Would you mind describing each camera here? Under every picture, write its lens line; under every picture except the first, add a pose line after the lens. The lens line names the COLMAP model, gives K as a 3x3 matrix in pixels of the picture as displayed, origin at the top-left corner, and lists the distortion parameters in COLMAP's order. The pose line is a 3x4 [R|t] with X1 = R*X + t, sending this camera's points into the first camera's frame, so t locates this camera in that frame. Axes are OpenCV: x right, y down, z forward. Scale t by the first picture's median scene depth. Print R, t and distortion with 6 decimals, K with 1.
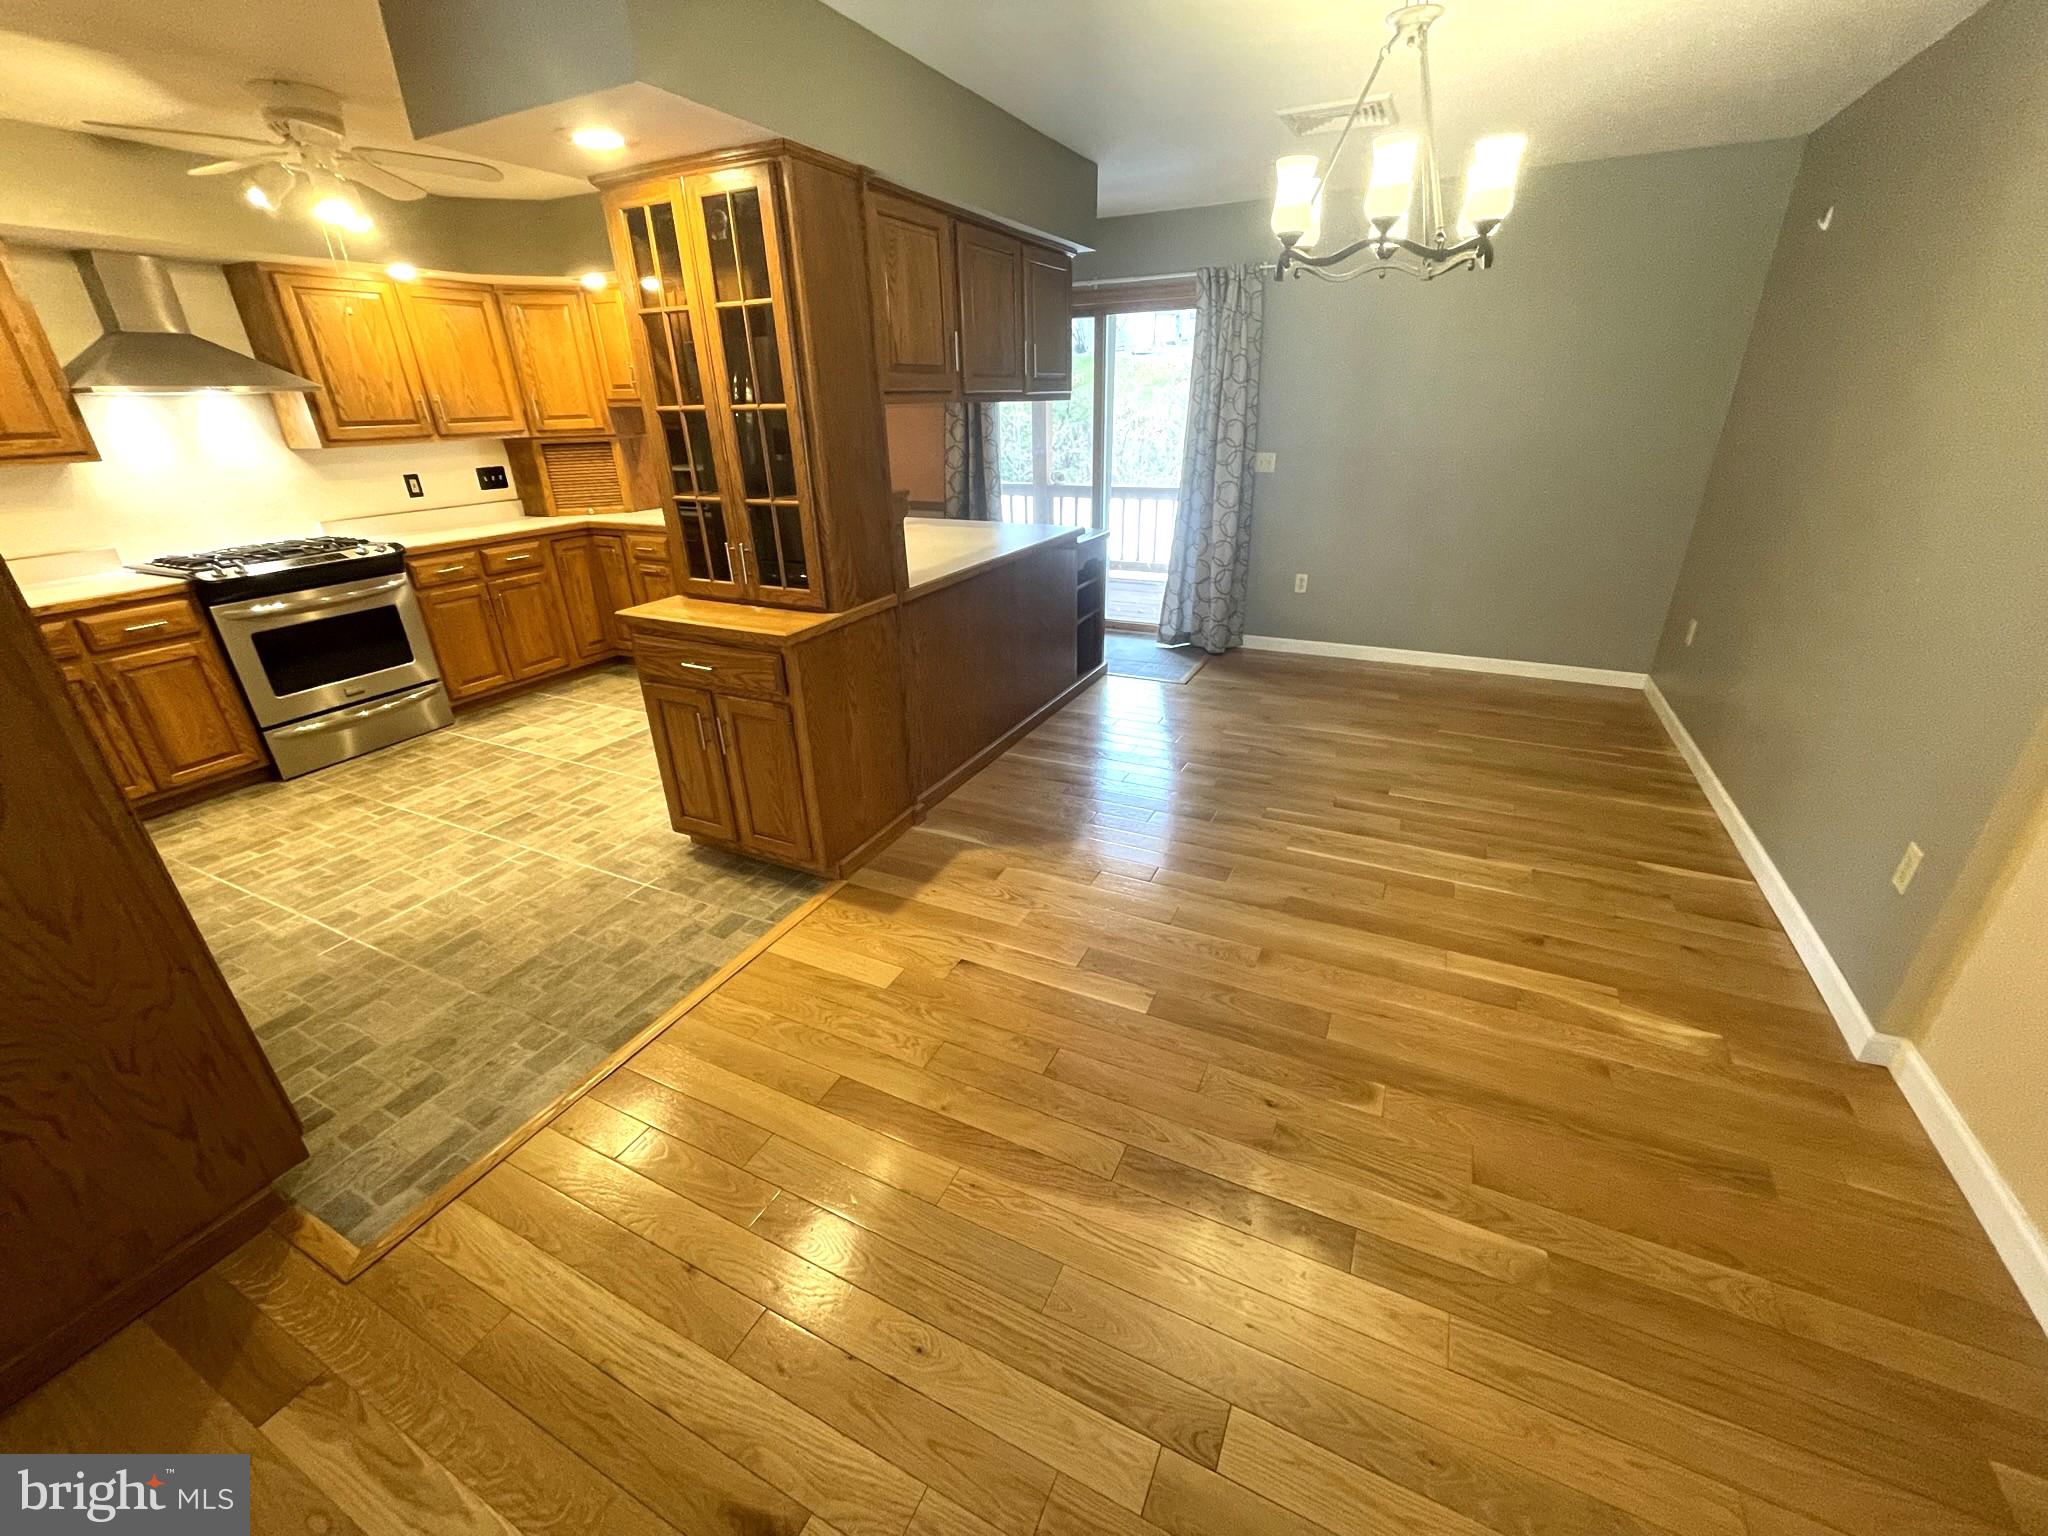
lens RADIAL K [[822.4, 0, 1027.3], [0, 822.4, 768.0], [0, 0, 1]] dist [-0.001973, -0.000151]
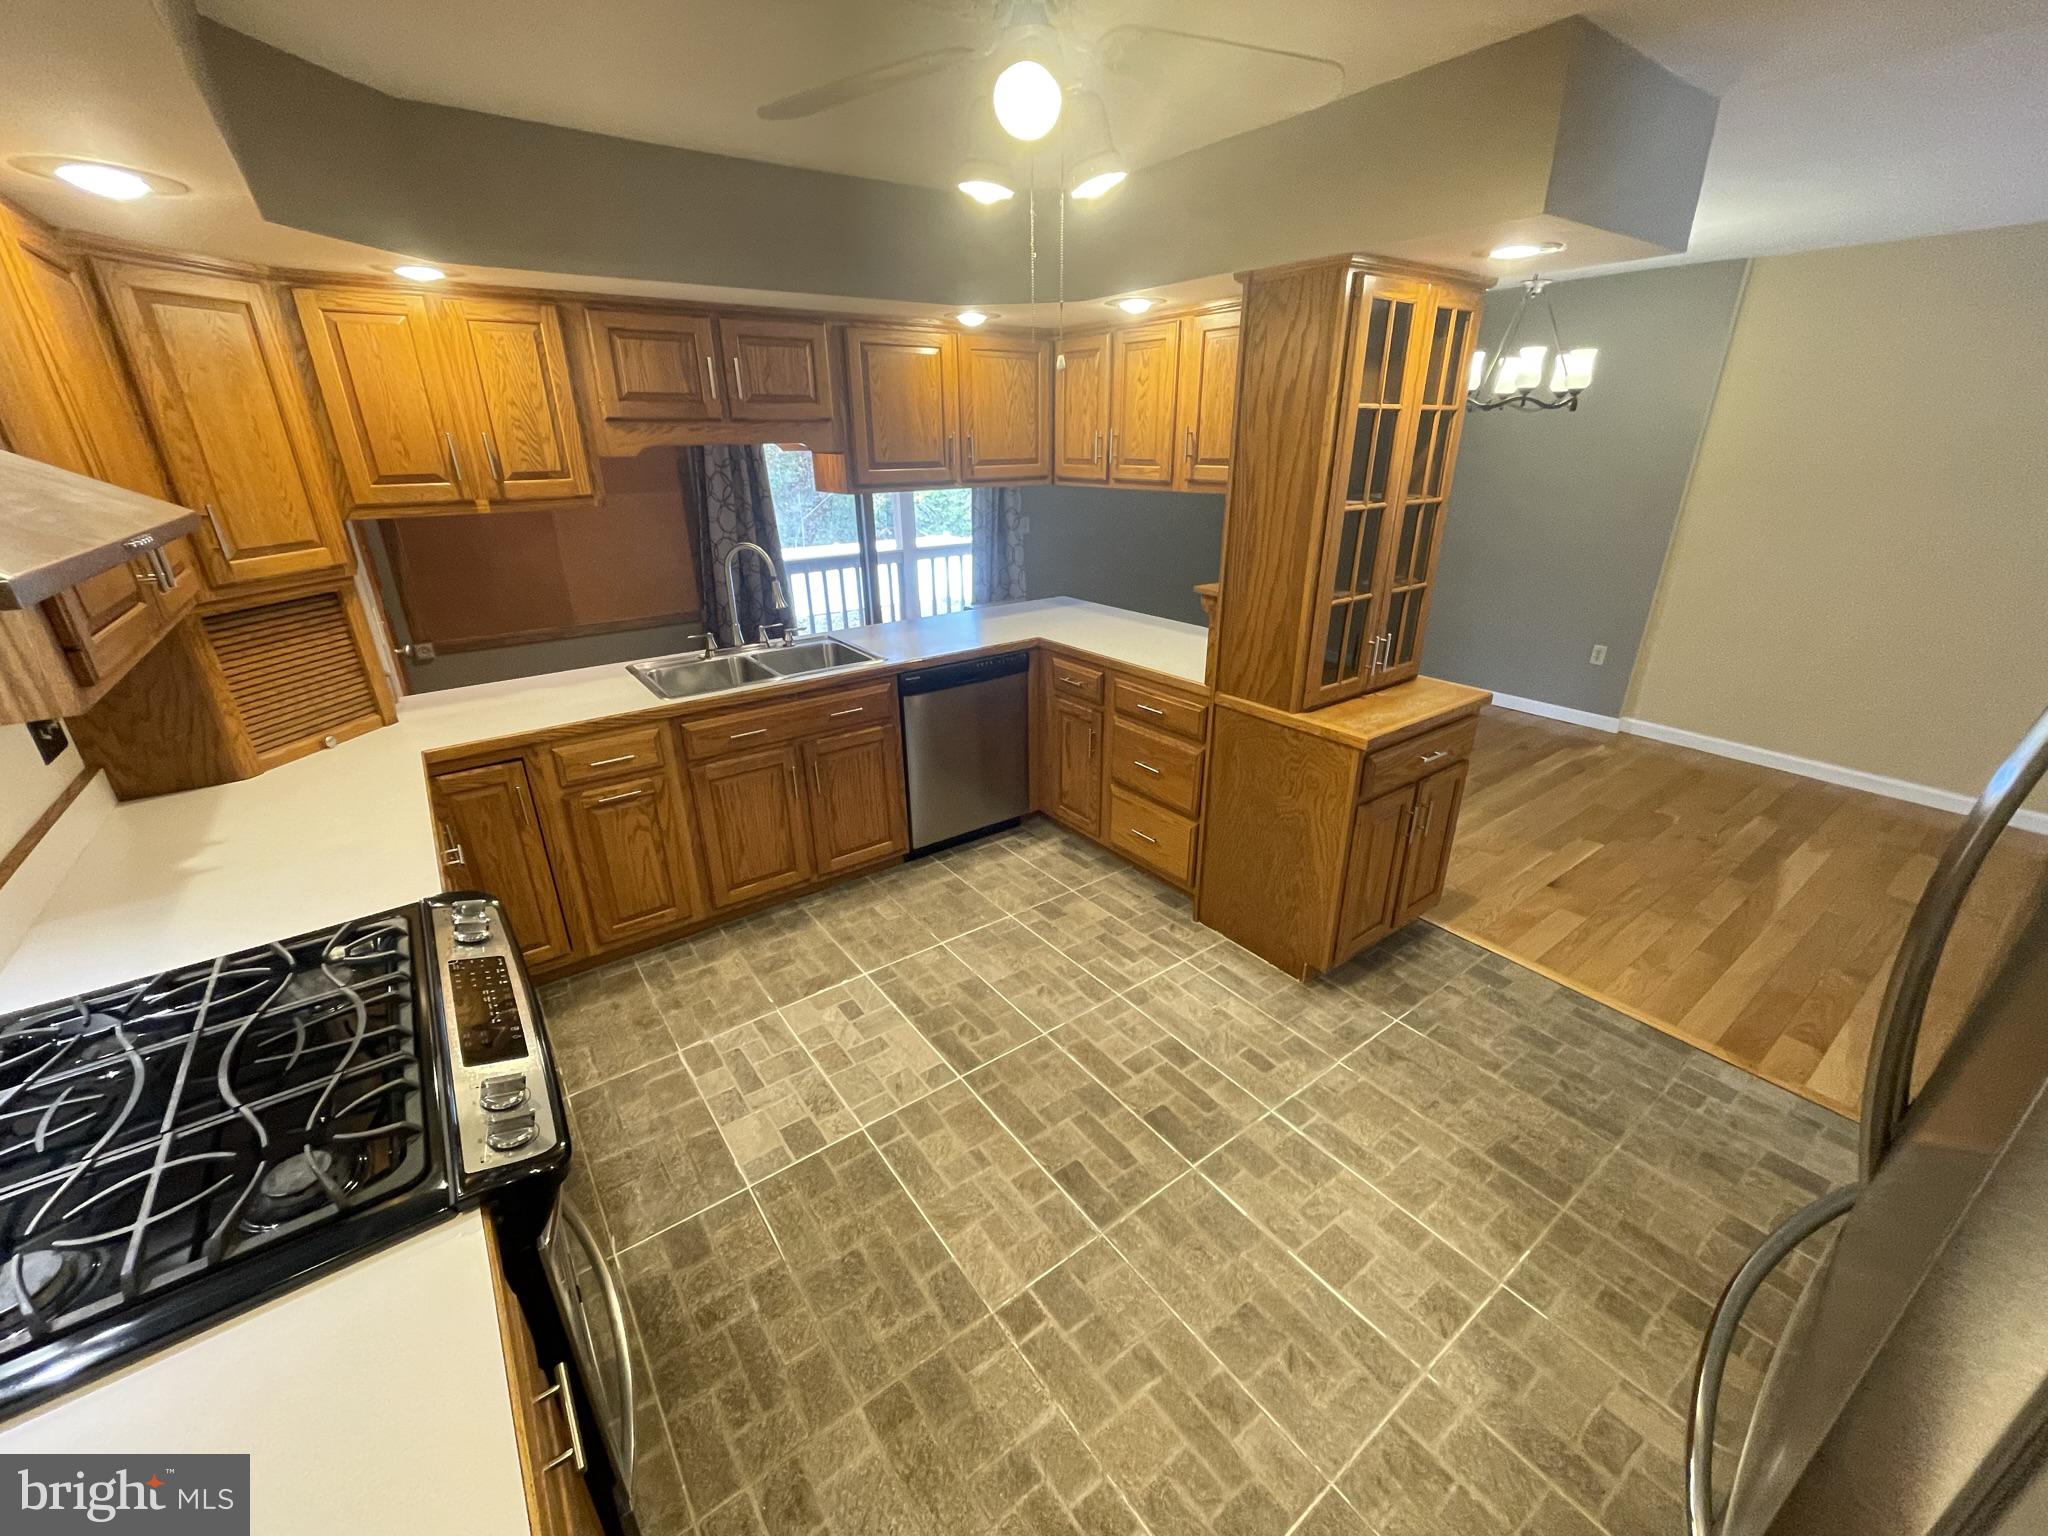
lens RADIAL K [[822.4, 0, 1024.5], [0, 822.4, 769.1], [0, 0, 1]] dist [-0.001973, -0.000151]
pose [[0.462566, -0.322591, 0.825813, -1.024433], [0.368466, 0.917151, 0.151880, -0.311598], [-0.806390, 0.234029, 0.543107, 0.606787]]
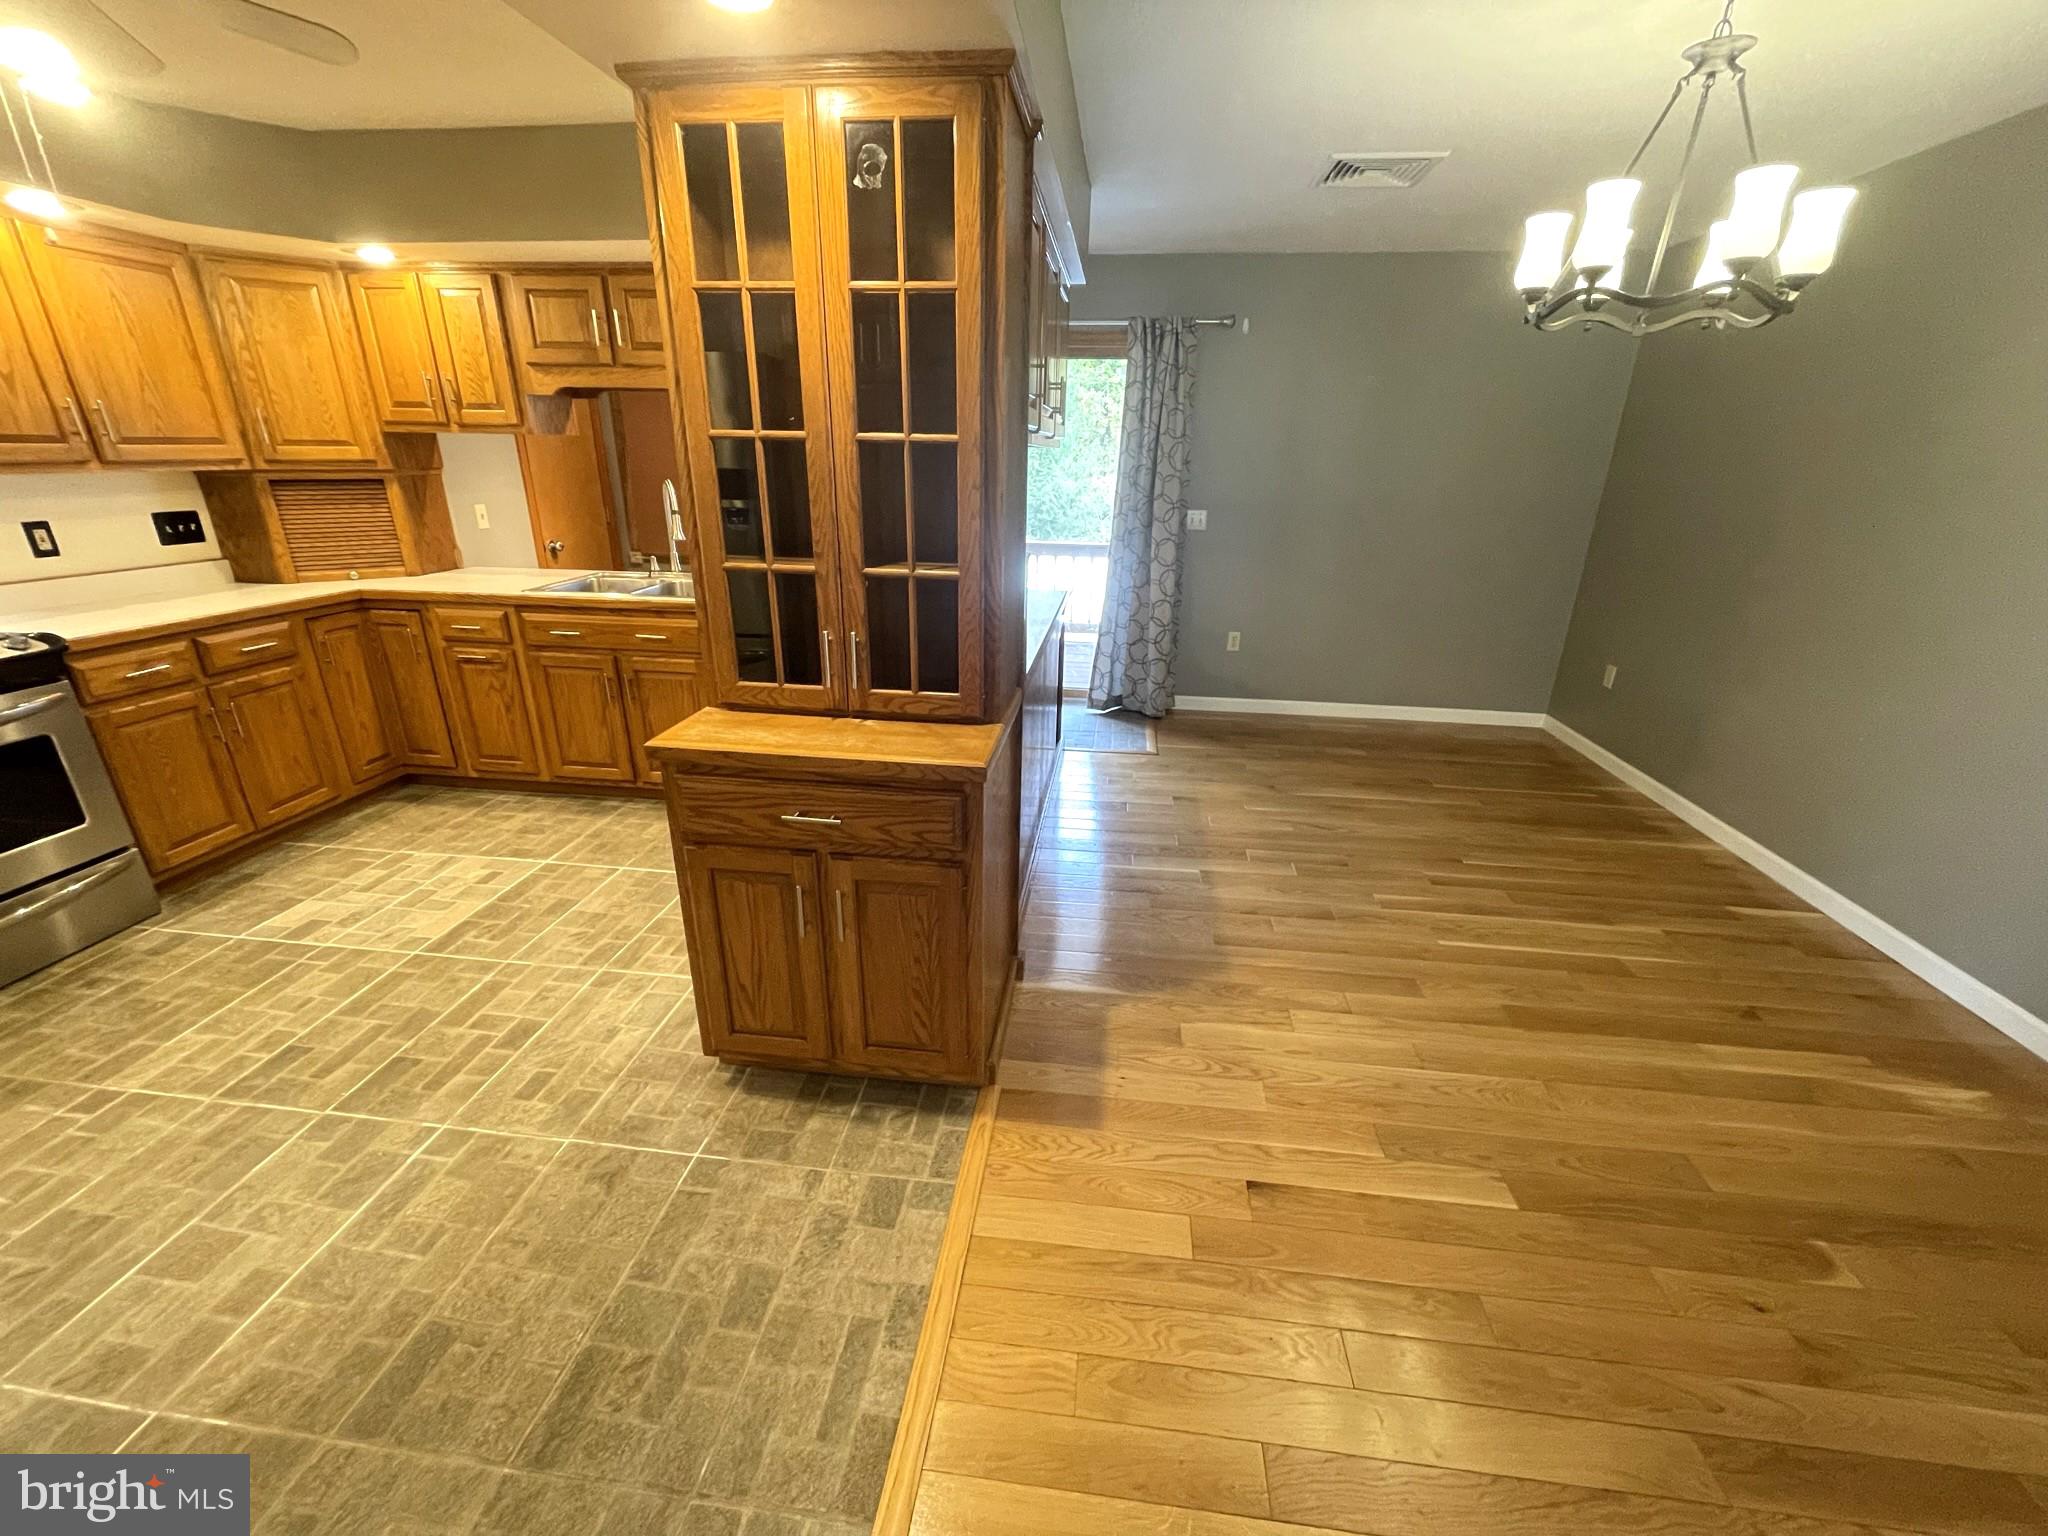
lens RADIAL K [[822.4, 0, 1025.9], [0, 822.4, 768.2], [0, 0, 1]] dist [-0.001973, -0.000151]
pose [[0.943350, -0.084038, 0.320980, -0.314344], [0.101983, 0.994002, -0.039478, -0.084412], [-0.315737, 0.069976, 0.946263, 0.224359]]
